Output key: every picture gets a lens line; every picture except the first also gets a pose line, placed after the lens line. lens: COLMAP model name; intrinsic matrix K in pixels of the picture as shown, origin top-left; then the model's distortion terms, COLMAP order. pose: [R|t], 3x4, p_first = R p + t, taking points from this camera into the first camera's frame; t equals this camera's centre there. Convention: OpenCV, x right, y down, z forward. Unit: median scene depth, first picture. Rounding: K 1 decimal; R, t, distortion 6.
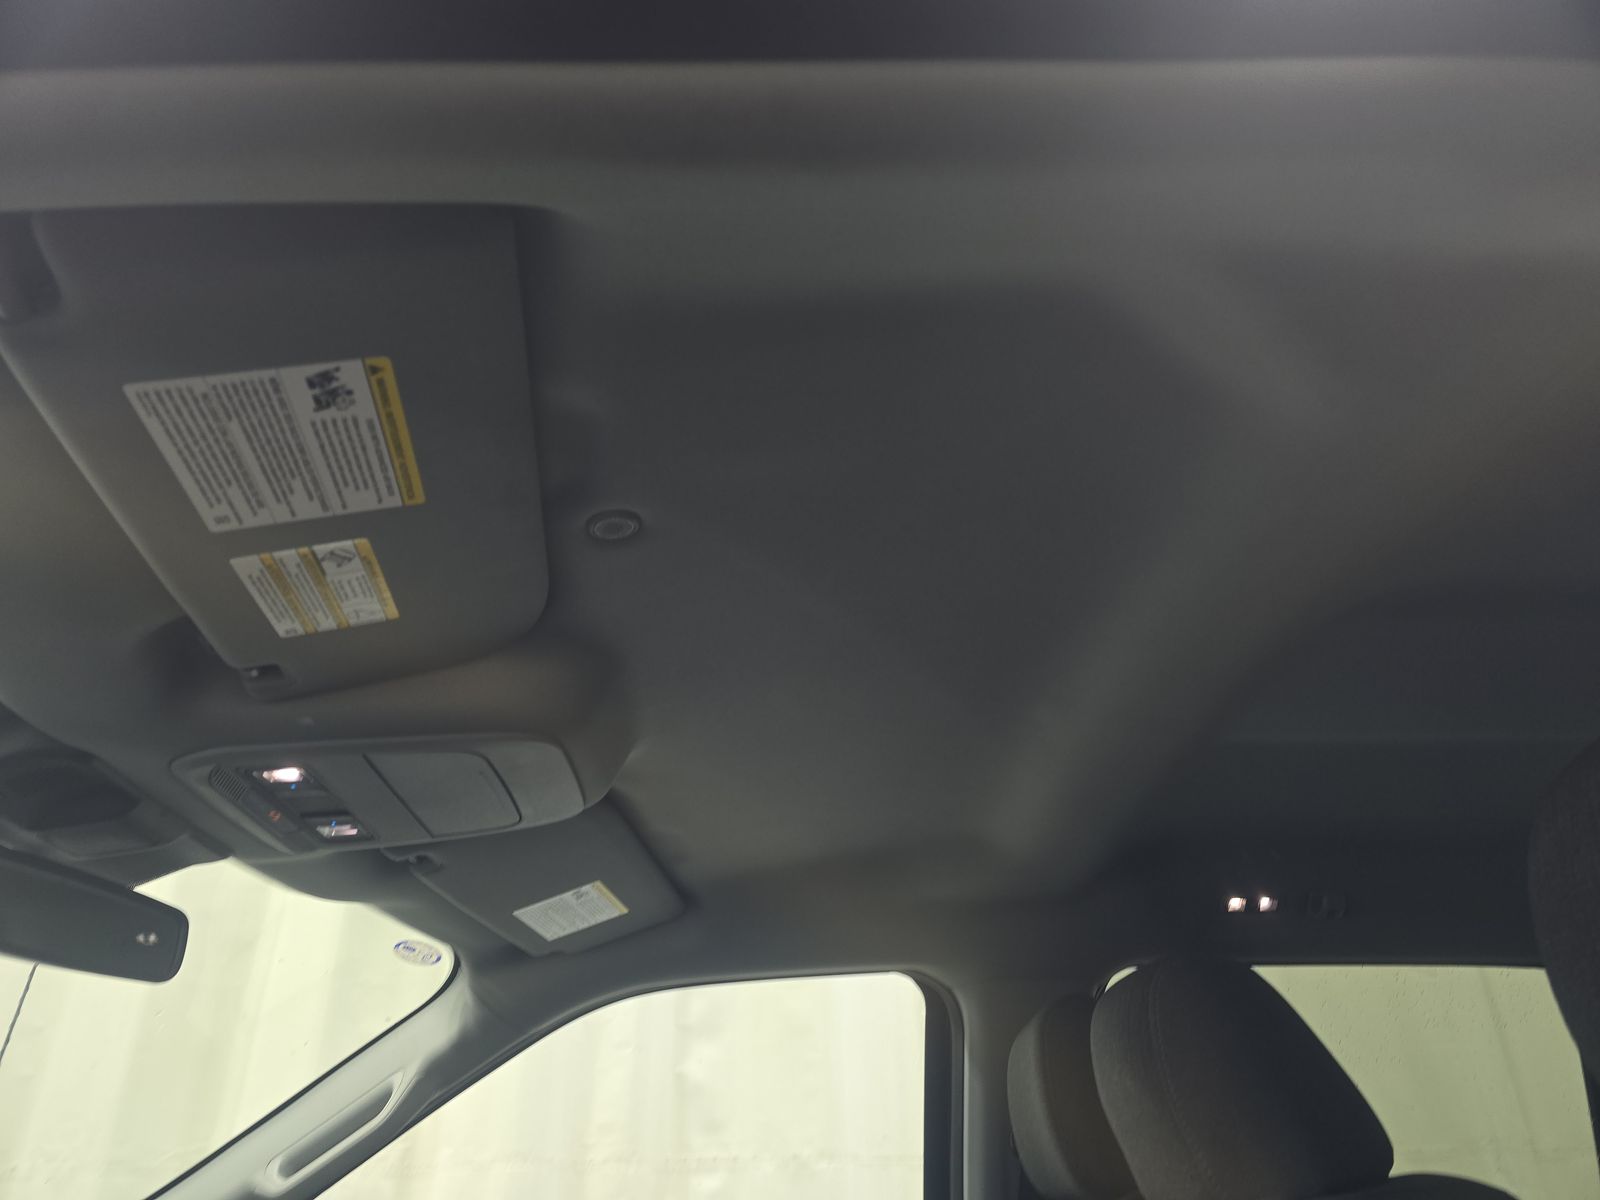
lens RADIAL K [[1057.6, 0, 805.9], [0, 1057.6, 654.4], [0, 0, 1]] dist [0.039822, -0.031081]
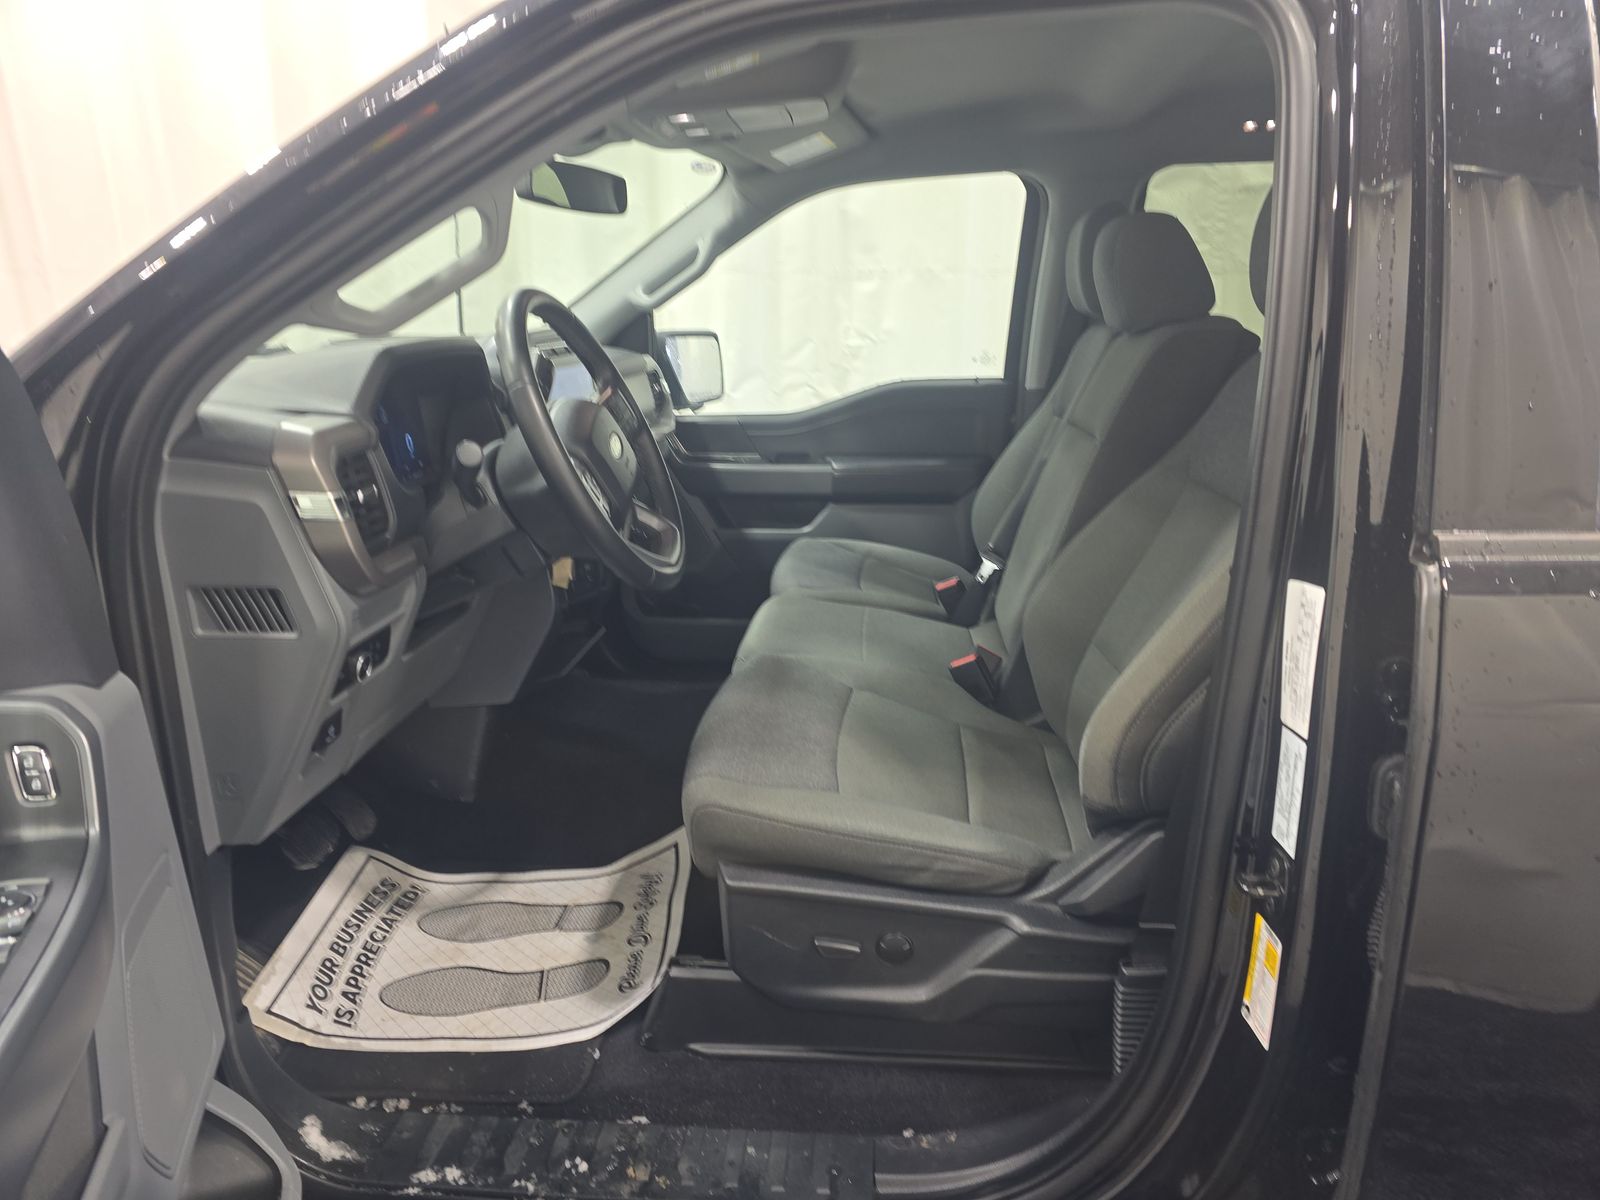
lens RADIAL K [[1050.6, 0, 798.7], [0, 1050.6, 615.4], [0, 0, 1]] dist [0.038814, -0.034184]
pose [[0.993067, 0.045925, -0.108207, -0.017869], [0.043949, 0.708706, 0.704133, -0.351455], [0.109024, -0.704007, 0.701775, -0.568304]]
